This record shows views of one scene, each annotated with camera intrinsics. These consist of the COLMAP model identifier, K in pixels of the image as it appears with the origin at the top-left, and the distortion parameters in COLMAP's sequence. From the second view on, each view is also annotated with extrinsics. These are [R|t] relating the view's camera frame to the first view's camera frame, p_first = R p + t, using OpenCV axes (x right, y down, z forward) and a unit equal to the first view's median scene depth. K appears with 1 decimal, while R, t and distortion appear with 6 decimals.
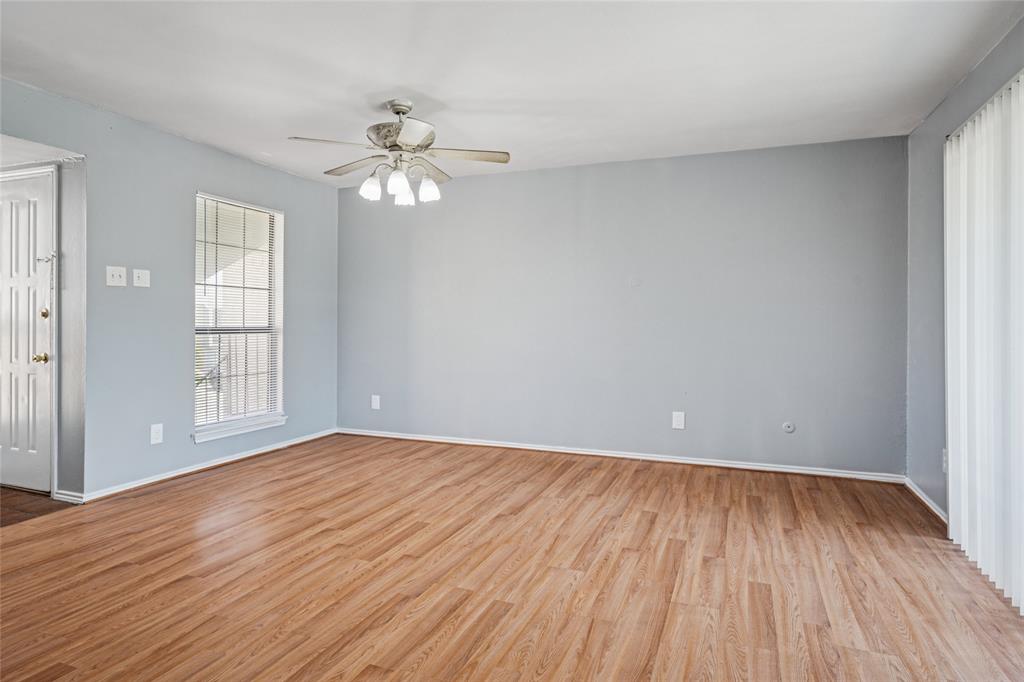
lens RADIAL K [[589.5, 0, 513.8], [0, 589.5, 318.8], [0, 0, 1]] dist [-0.004280, 0.000078]
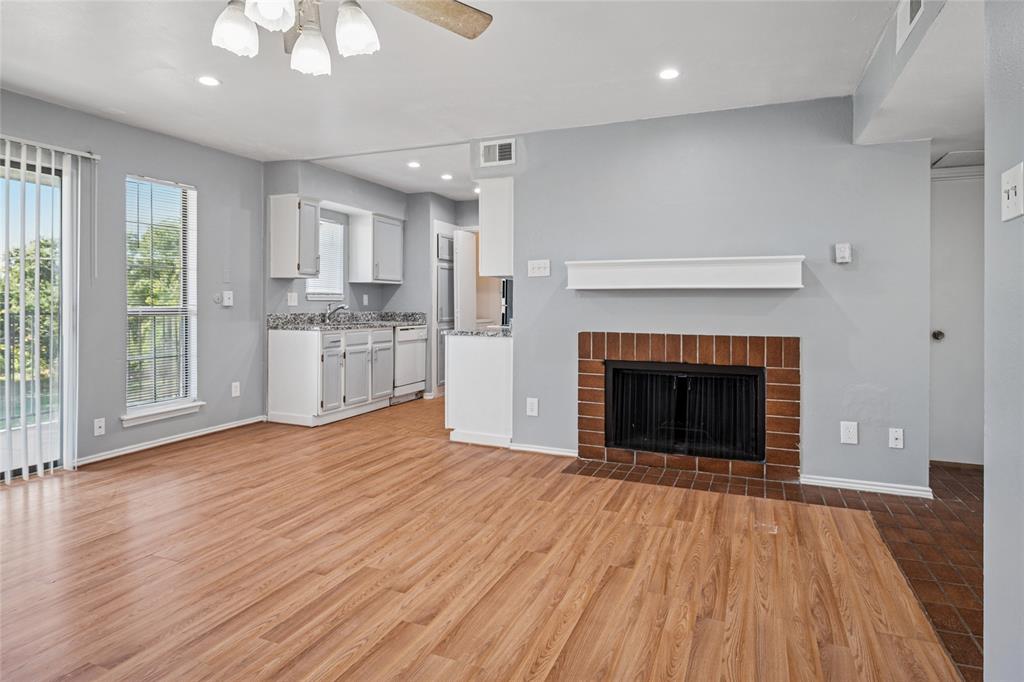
lens RADIAL K [[569.6, 0, 516.4], [0, 569.6, 303.5], [0, 0, 1]] dist [-0.001537, -0.000066]
pose [[-0.999690, -0.009586, 0.022983, -0.473021], [-0.009667, 0.999947, -0.003408, 0.004388], [-0.022949, -0.003629, -0.999730, 1.802020]]
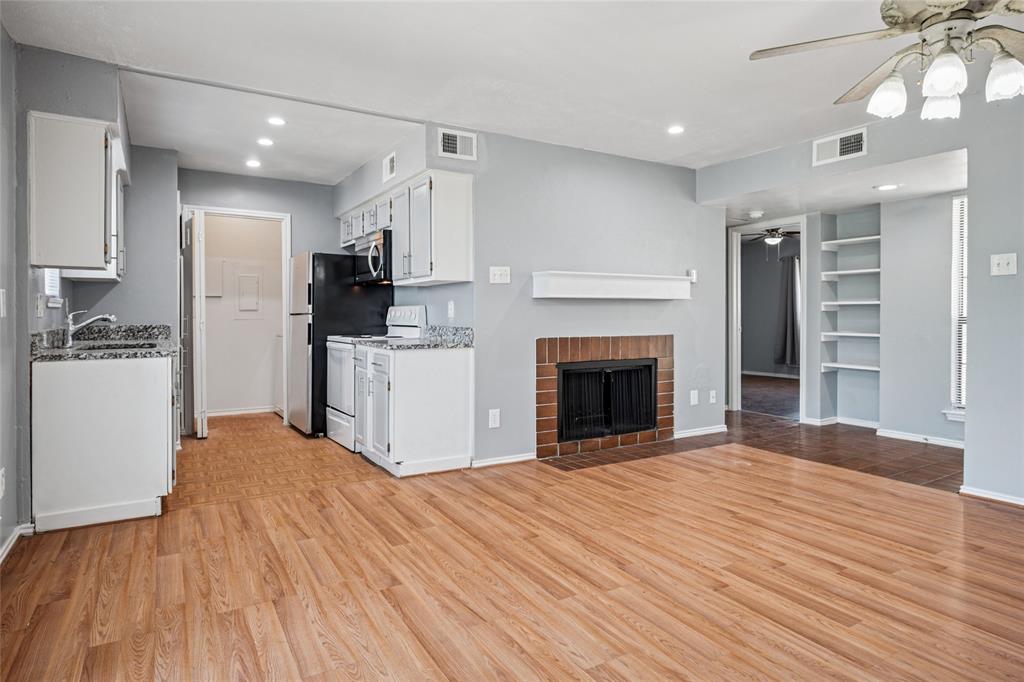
lens RADIAL K [[589.5, 0, 513.8], [0, 589.5, 318.8], [0, 0, 1]] dist [-0.004280, 0.000078]
pose [[-0.615629, 0.003418, -0.788029, 0.666426], [0.000129, 0.999991, 0.004237, 0.011769], [0.788036, 0.002507, -0.615624, 1.260911]]
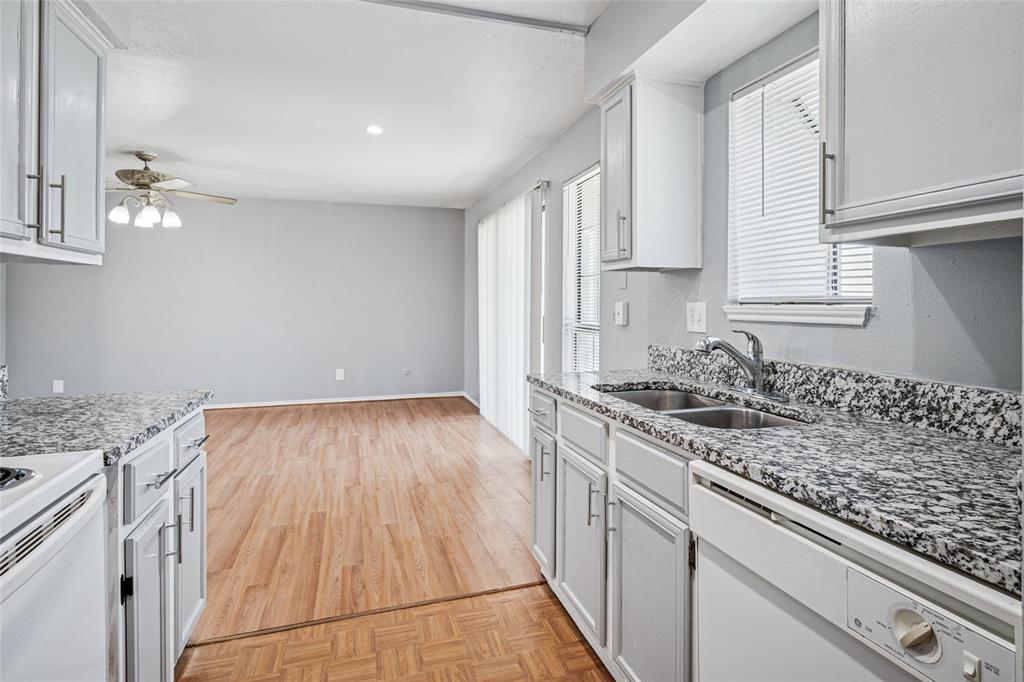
lens RADIAL K [[518.9, 0, 510.0], [0, 518.9, 299.4], [0, 0, 1]] dist [-0.001384, -0.000103]
pose [[0.788313, -0.000315, 0.615274, -0.331484], [0.002209, 0.999995, -0.002319, -0.032752], [-0.615271, 0.003187, 0.788310, -0.554967]]
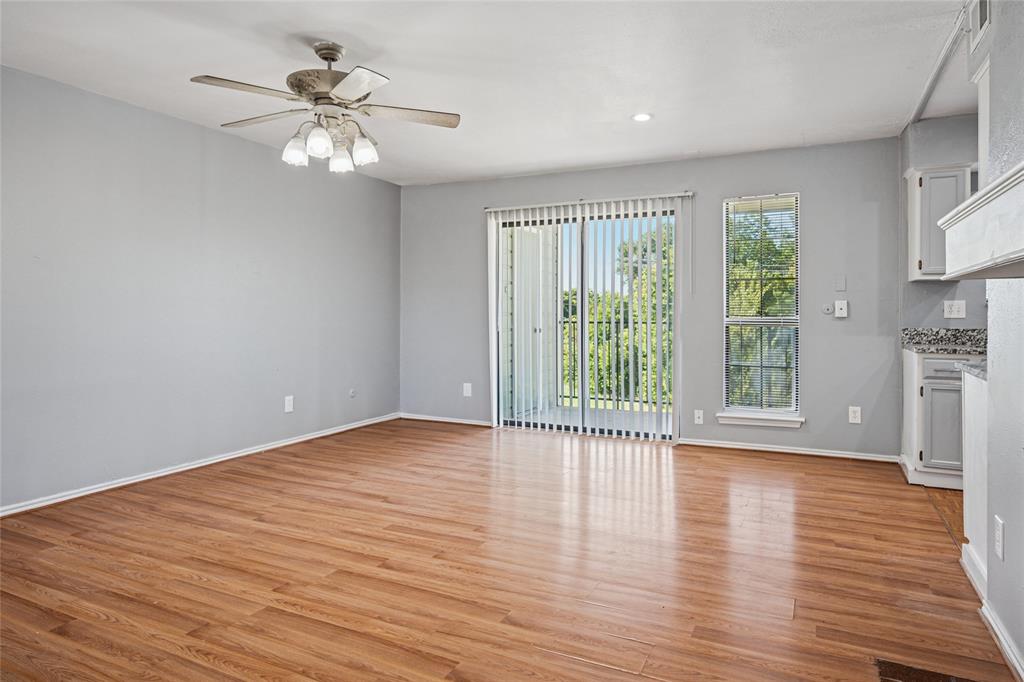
lens RADIAL K [[628.7, 0, 515.4], [0, 628.7, 296.1], [0, 0, 1]] dist [-0.001475, -0.000211]
pose [[0.081202, 0.020170, 0.996494, -1.300217], [-0.008667, 0.999772, -0.019530, -0.001630], [-0.996660, -0.007050, 0.081358, 0.824269]]
